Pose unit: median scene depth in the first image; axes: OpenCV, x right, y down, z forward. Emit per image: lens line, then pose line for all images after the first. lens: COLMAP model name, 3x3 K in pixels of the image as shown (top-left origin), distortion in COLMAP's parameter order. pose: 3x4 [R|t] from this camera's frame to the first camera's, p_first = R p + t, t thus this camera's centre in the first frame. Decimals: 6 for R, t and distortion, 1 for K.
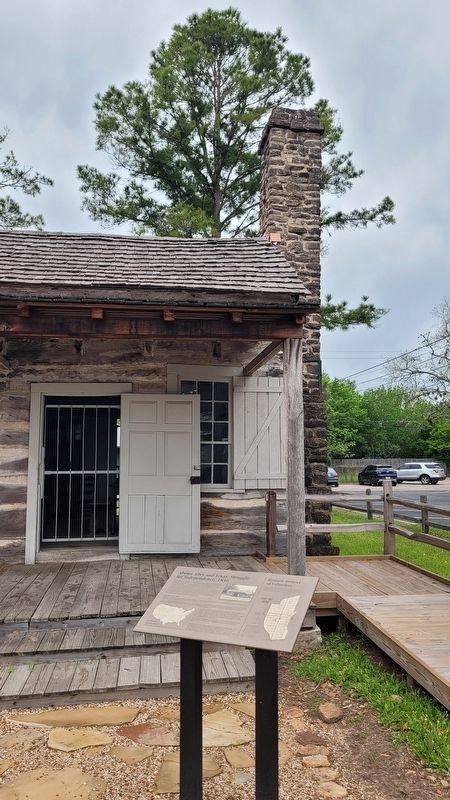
lens RADIAL K [[605.8, 0, 226.4], [0, 605.8, 403.1], [0, 0, 1]] dist [0.041031, -0.009934]
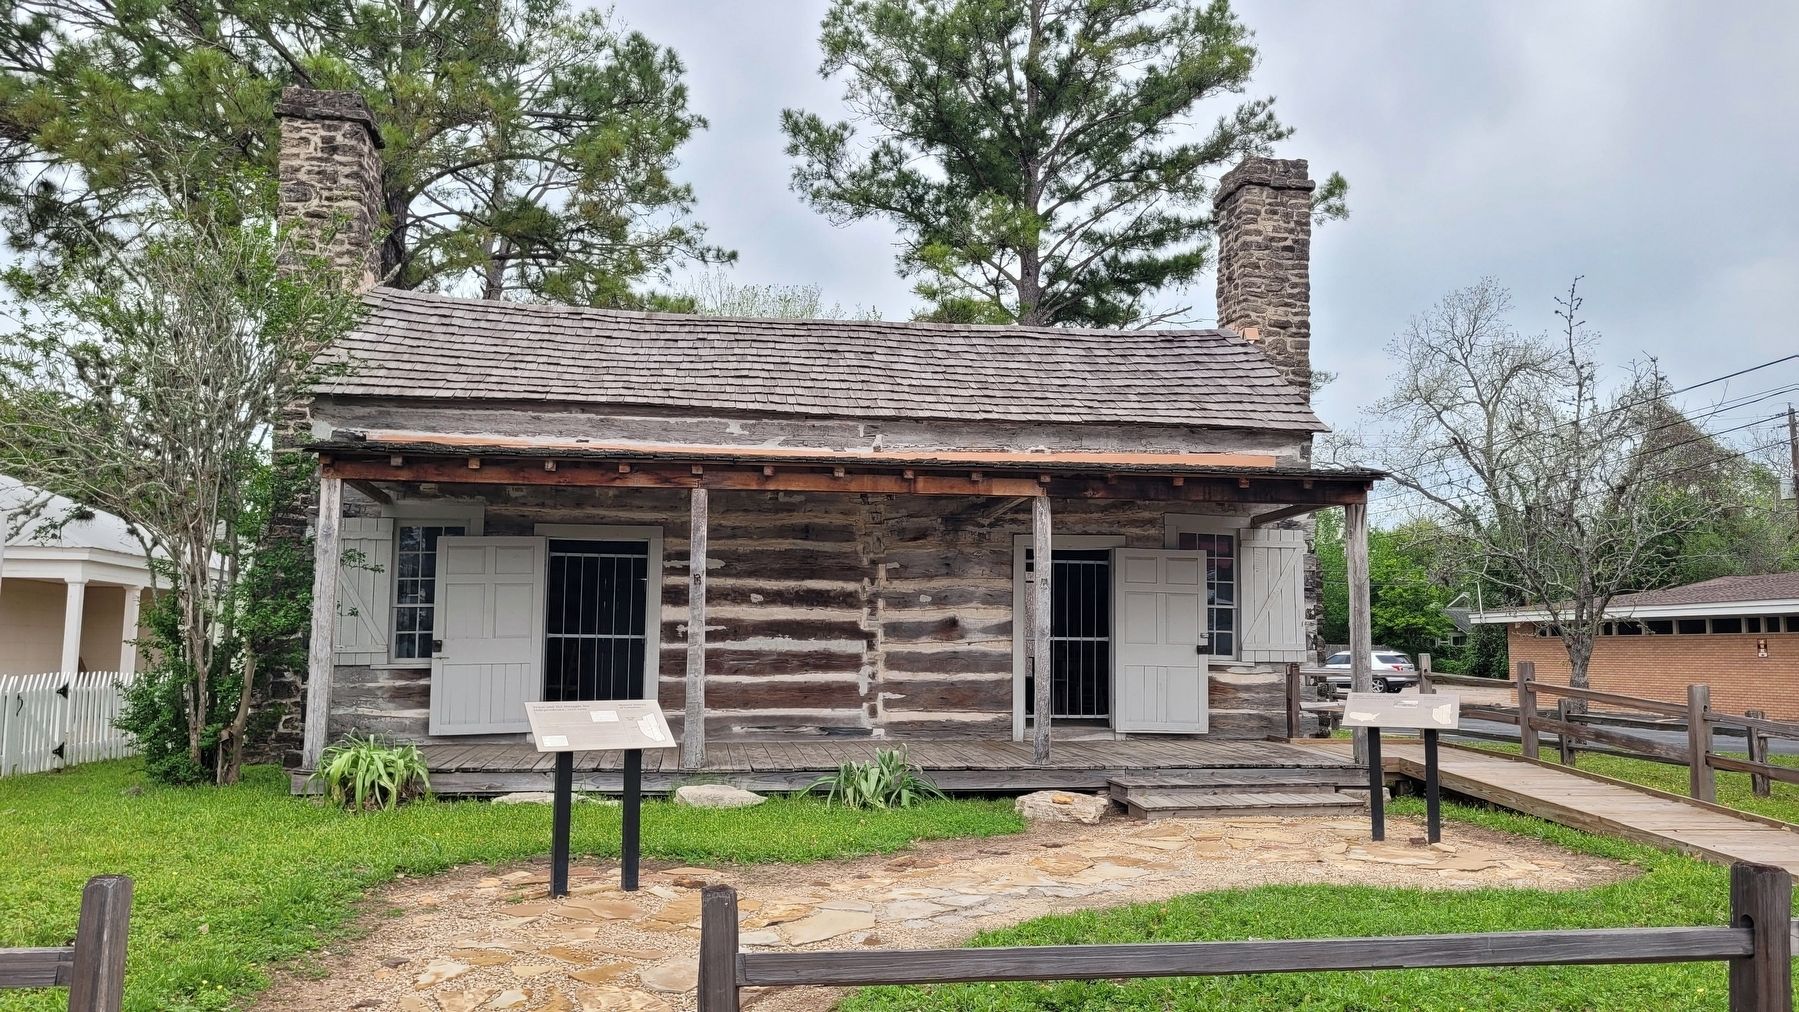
lens RADIAL K [[1362.2, 0, 898.9], [0, 1362.2, 504.1], [0, 0, 1]] dist [0.041031, -0.009934]
pose [[0.999897, 0.014321, -0.000876, -0.344085], [-0.014329, 0.999850, -0.009765, -0.039194], [0.000736, 0.009776, 0.999952, -0.672688]]
